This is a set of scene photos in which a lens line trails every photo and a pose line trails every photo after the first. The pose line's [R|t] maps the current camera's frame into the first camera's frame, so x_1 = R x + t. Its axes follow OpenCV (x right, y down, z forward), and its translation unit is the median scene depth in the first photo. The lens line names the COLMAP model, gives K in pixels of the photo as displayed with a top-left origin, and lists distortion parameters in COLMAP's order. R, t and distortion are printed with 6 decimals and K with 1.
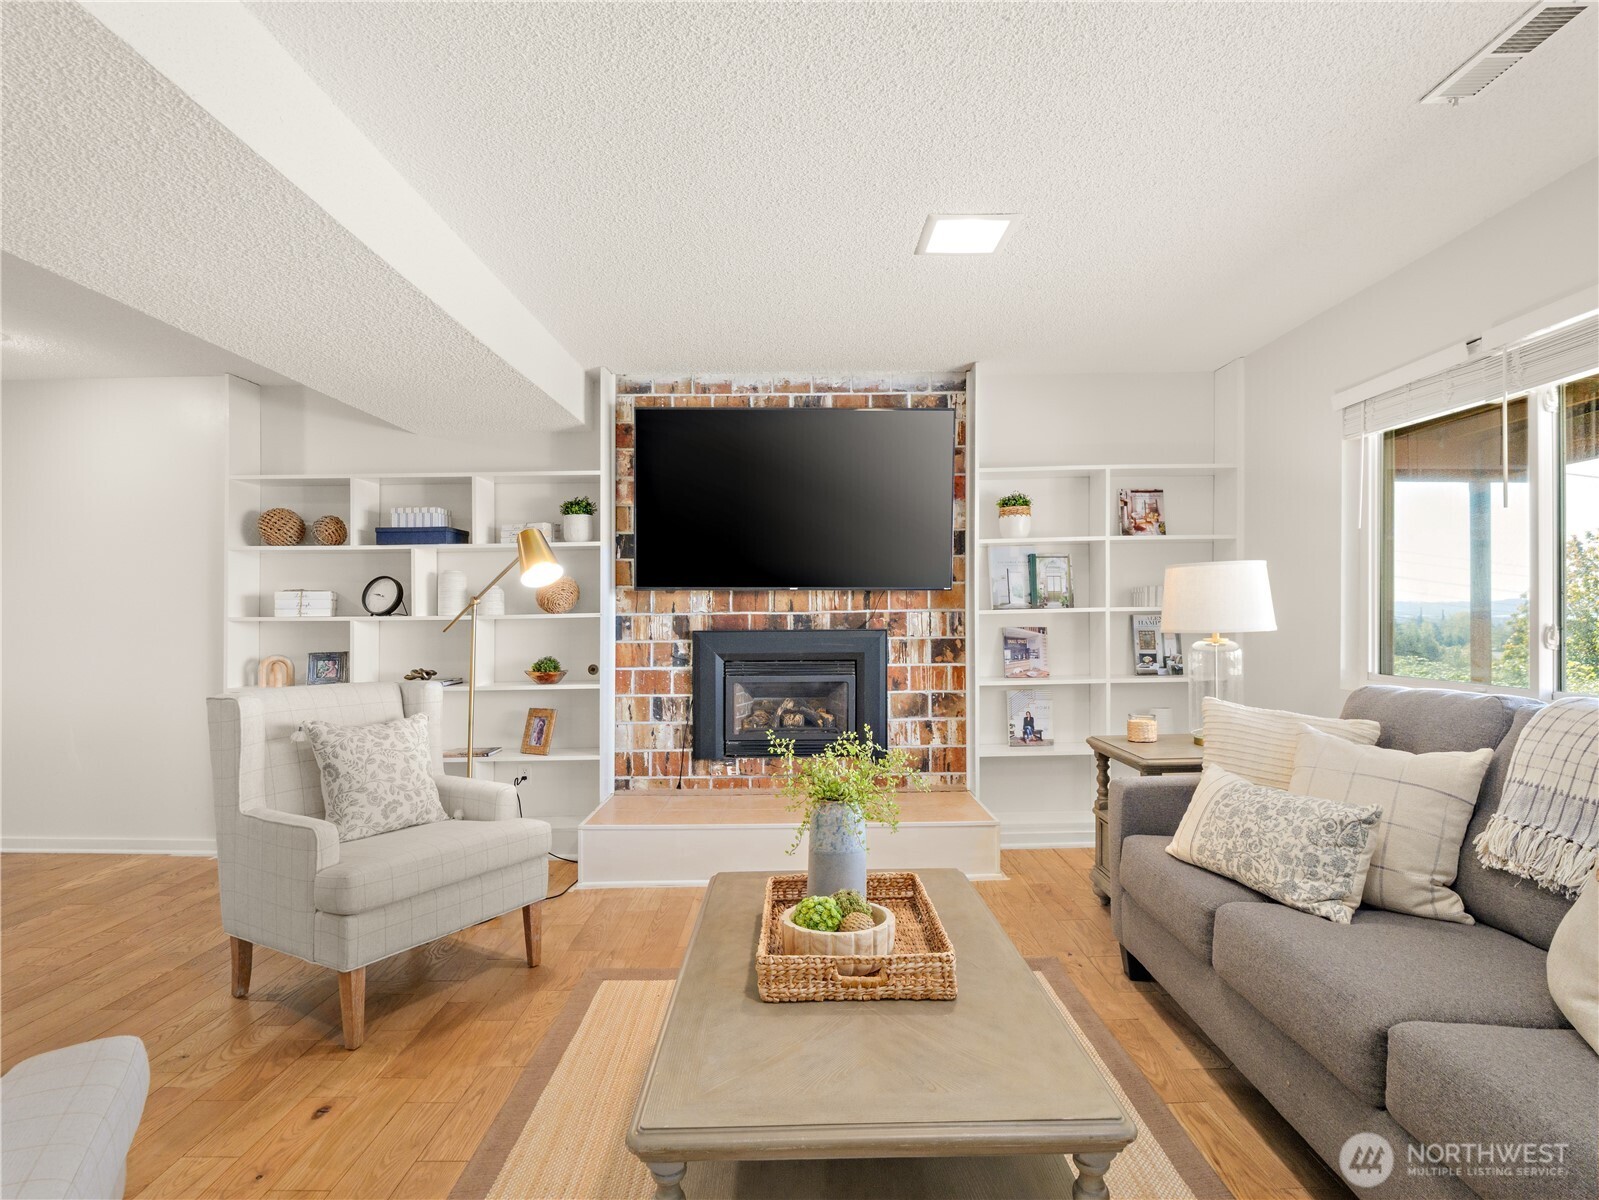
lens RADIAL K [[844.3, 0, 811.3], [0, 844.3, 574.3], [0, 0, 1]] dist [-0.000956, -0.006076]
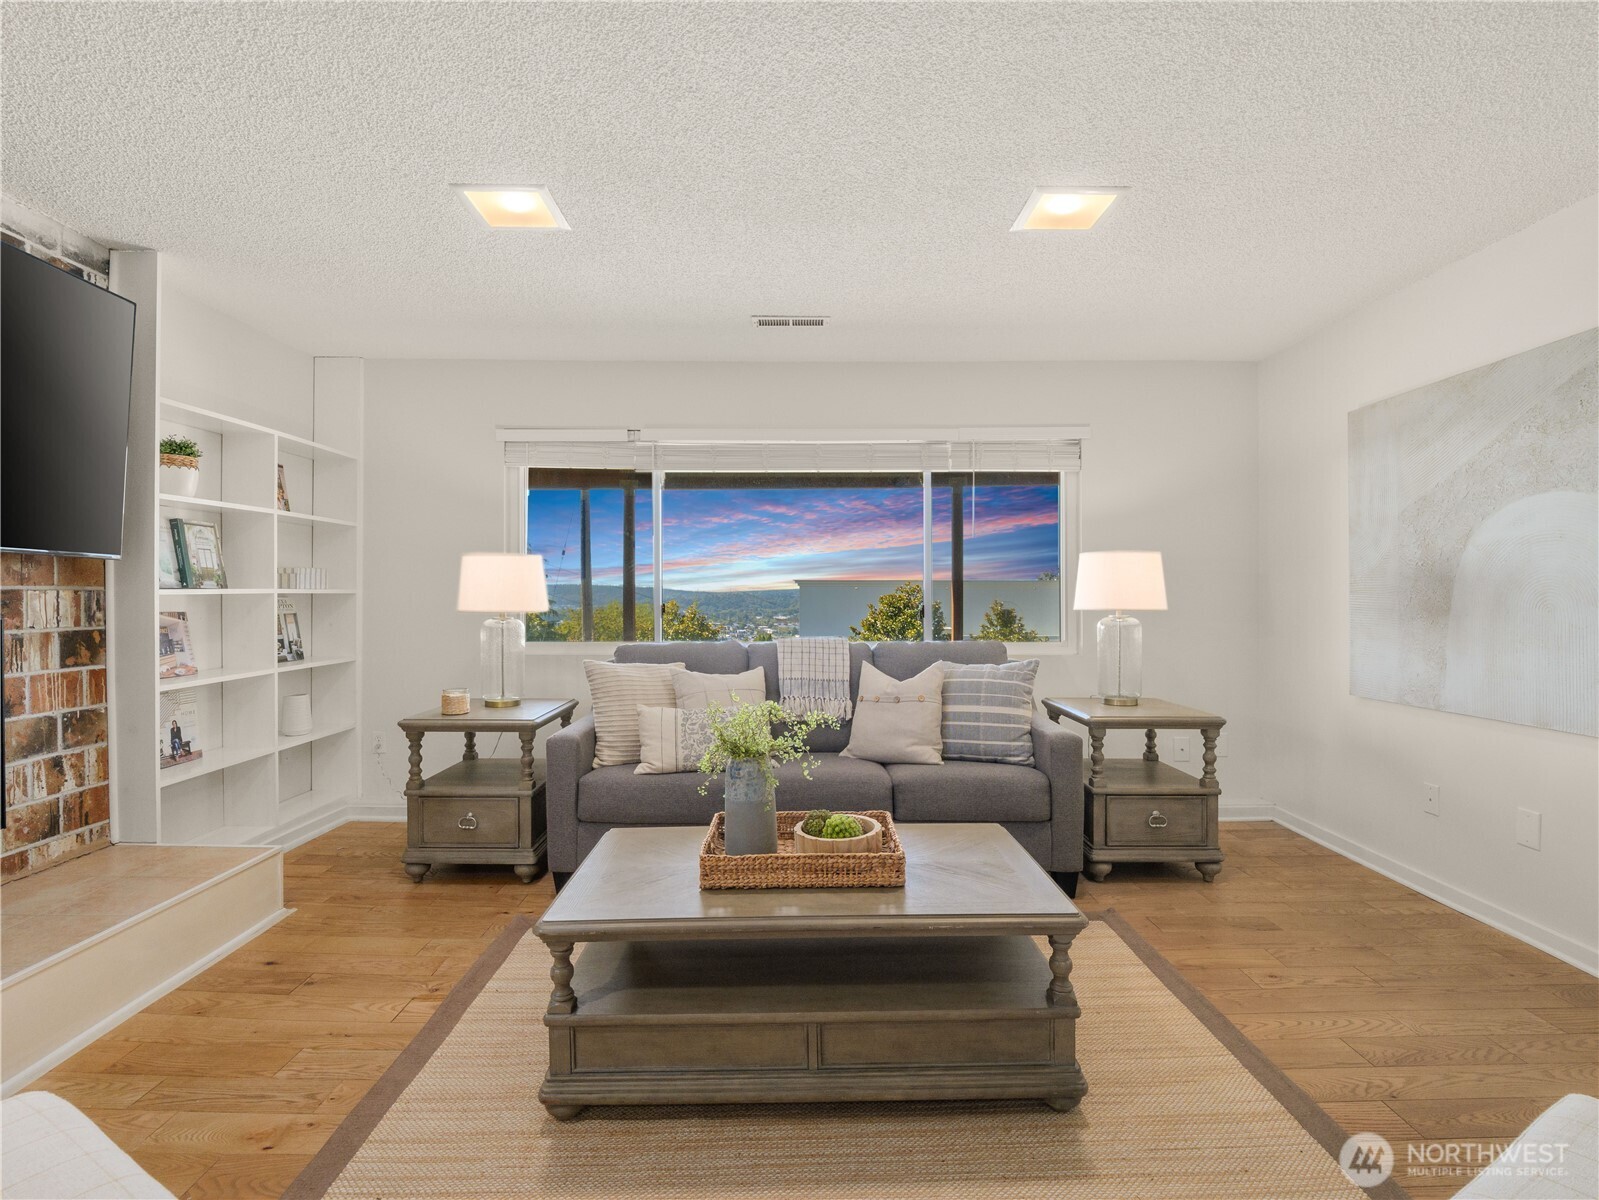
lens RADIAL K [[766.5, 0, 821.3], [0, 766.5, 573.7], [0, 0, 1]] dist [-0.007555, -0.000477]
pose [[0.003998, 0.038522, 0.999250, -0.452922], [-0.045957, 0.998209, -0.038298, 0.027359], [-0.998935, -0.045770, 0.005762, 0.411551]]
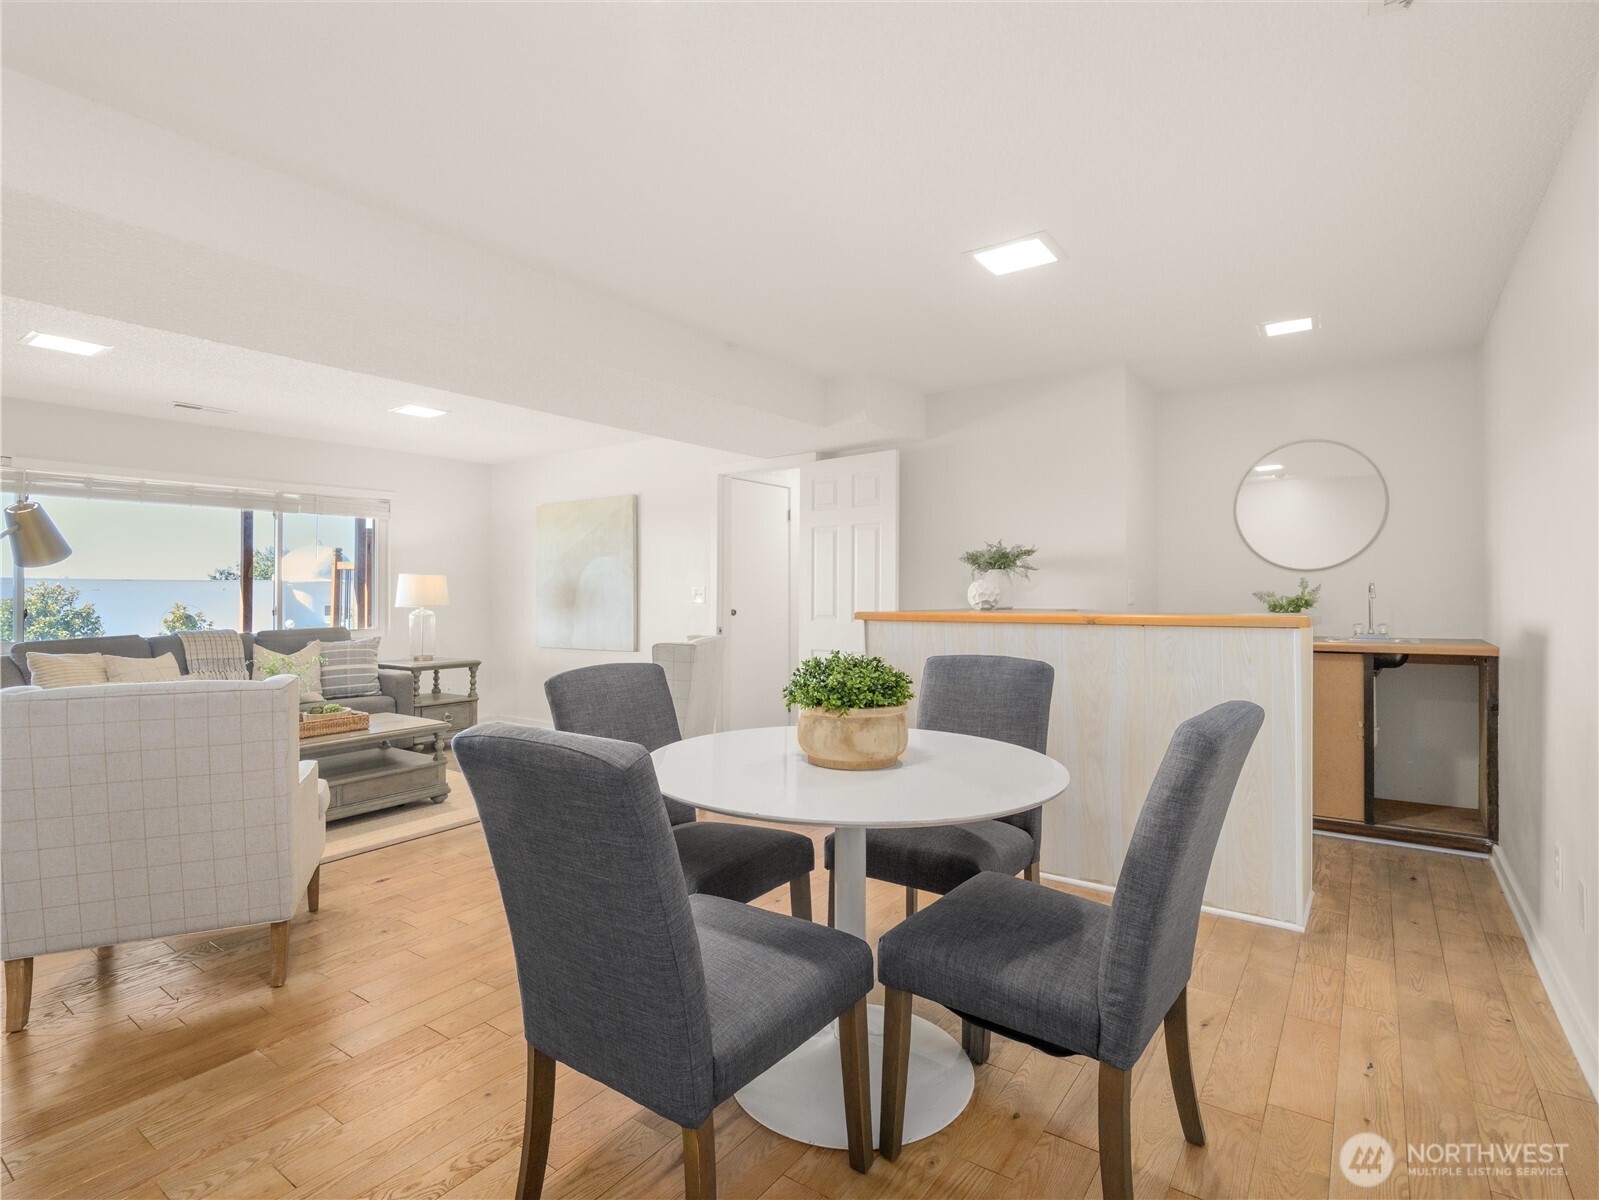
lens RADIAL K [[844.3, 0, 807.7], [0, 844.3, 594.4], [0, 0, 1]] dist [-0.000956, -0.006076]
pose [[-0.797419, 0.014669, 0.603247, -1.110153], [-0.011550, 0.999150, -0.039564, 0.049380], [-0.603315, -0.038517, -0.796572, 0.883360]]
